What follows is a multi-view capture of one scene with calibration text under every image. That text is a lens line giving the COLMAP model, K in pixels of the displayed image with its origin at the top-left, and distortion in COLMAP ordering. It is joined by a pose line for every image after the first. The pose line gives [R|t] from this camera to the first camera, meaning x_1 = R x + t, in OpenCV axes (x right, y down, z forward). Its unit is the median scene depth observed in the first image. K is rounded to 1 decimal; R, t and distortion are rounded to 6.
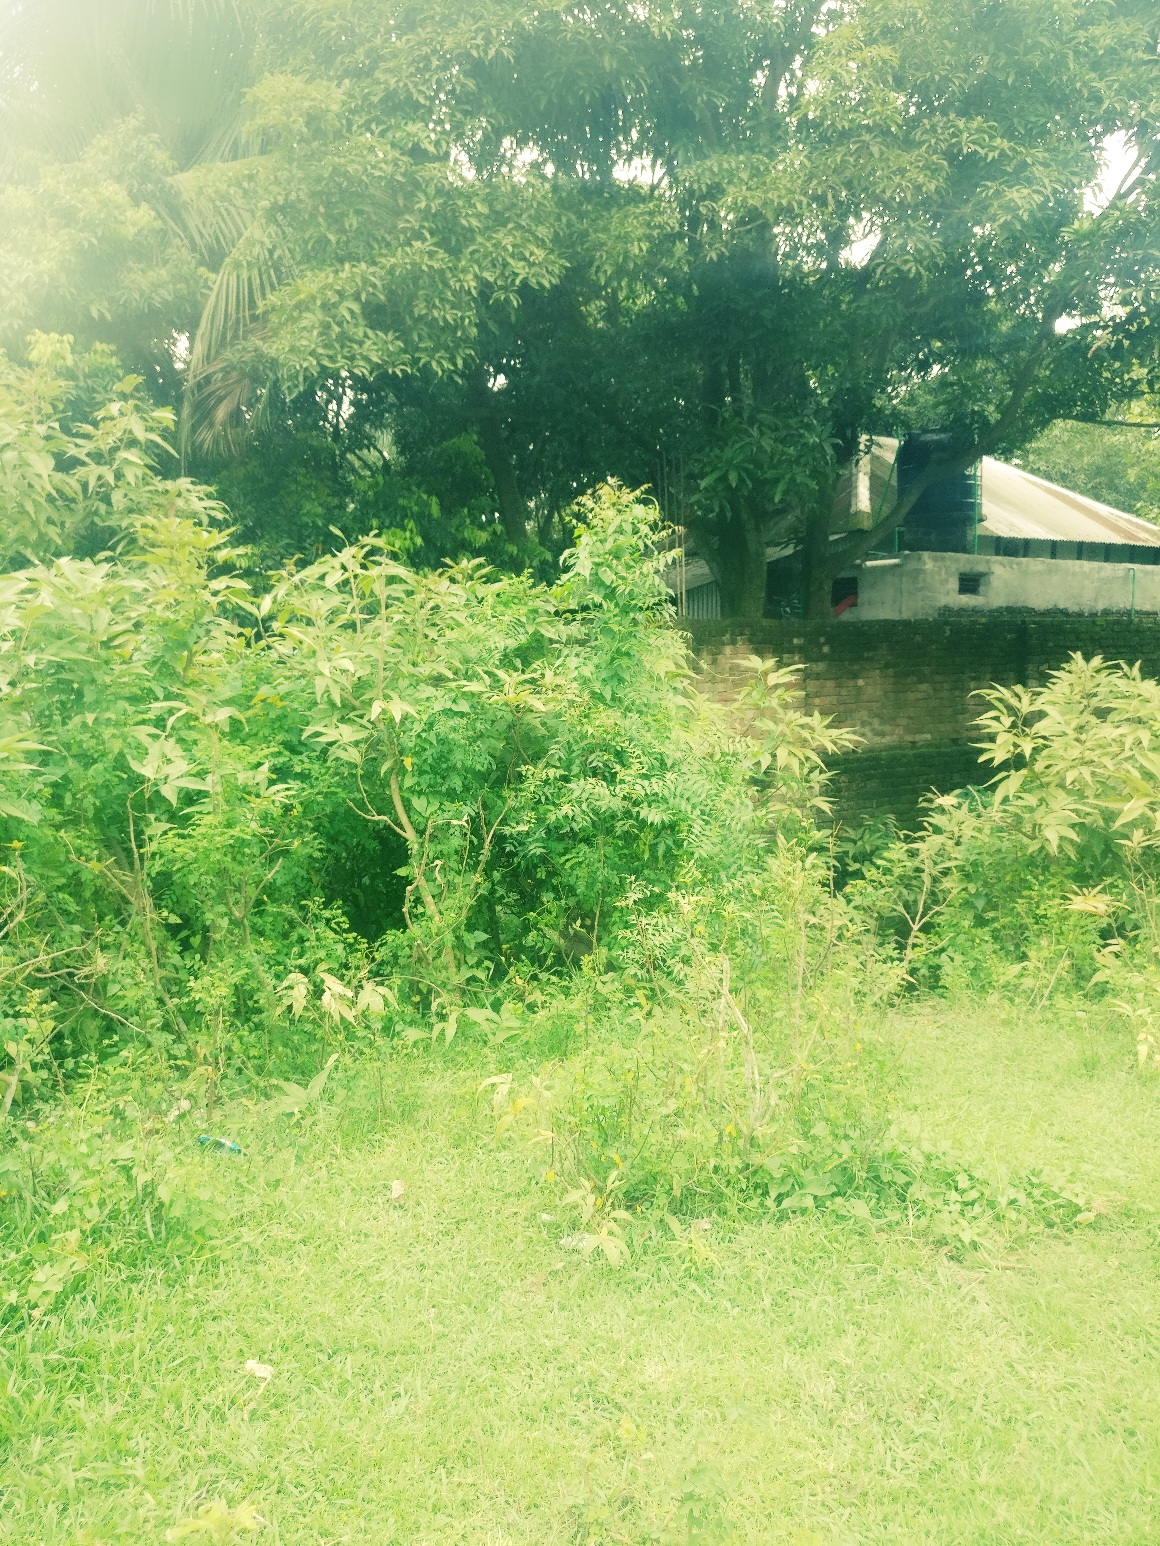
lens RADIAL K [[1250.0, 0, 590.2], [0, 1250.0, 767.4], [0, 0, 1]] dist [0.030880, 0.017812]
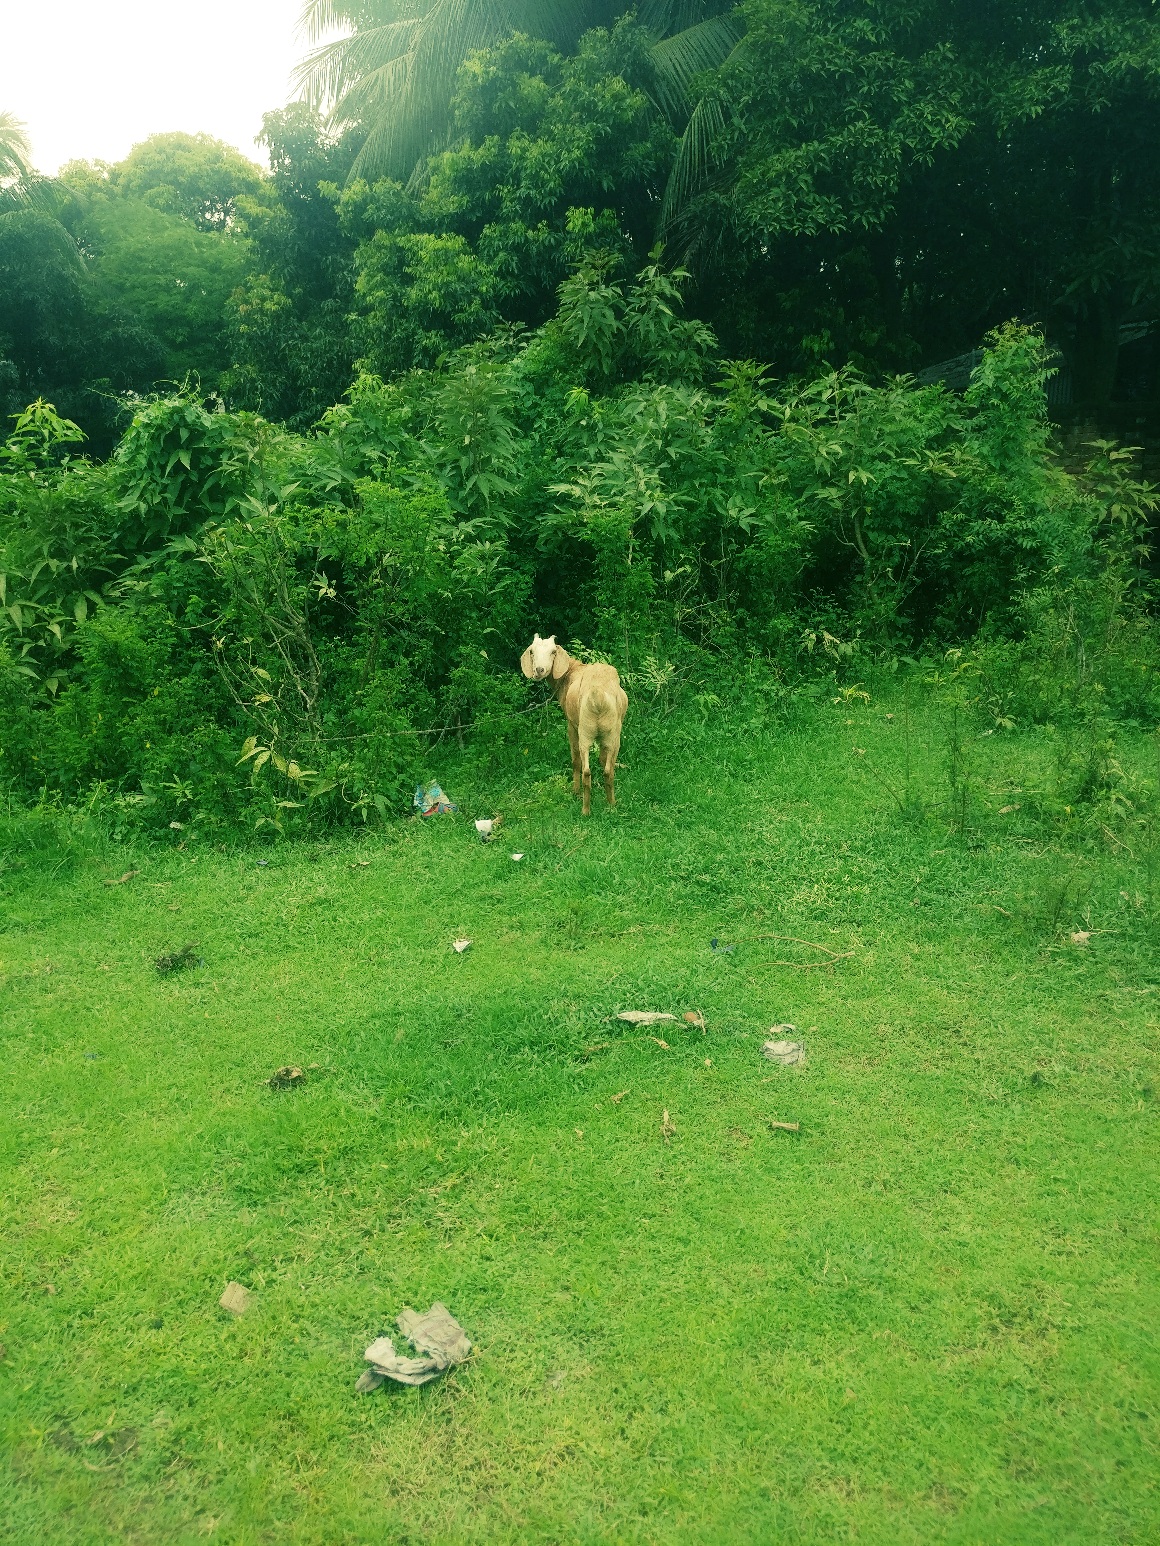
lens RADIAL K [[1267.3, 0, 580.0], [0, 1267.3, 773.0], [0, 0, 1]] dist [0.074043, 0.004724]
pose [[0.972577, 0.050519, -0.227027, -0.111017], [-0.013015, 0.986417, 0.163746, 0.064447], [0.232215, -0.156301, 0.960024, -0.713783]]
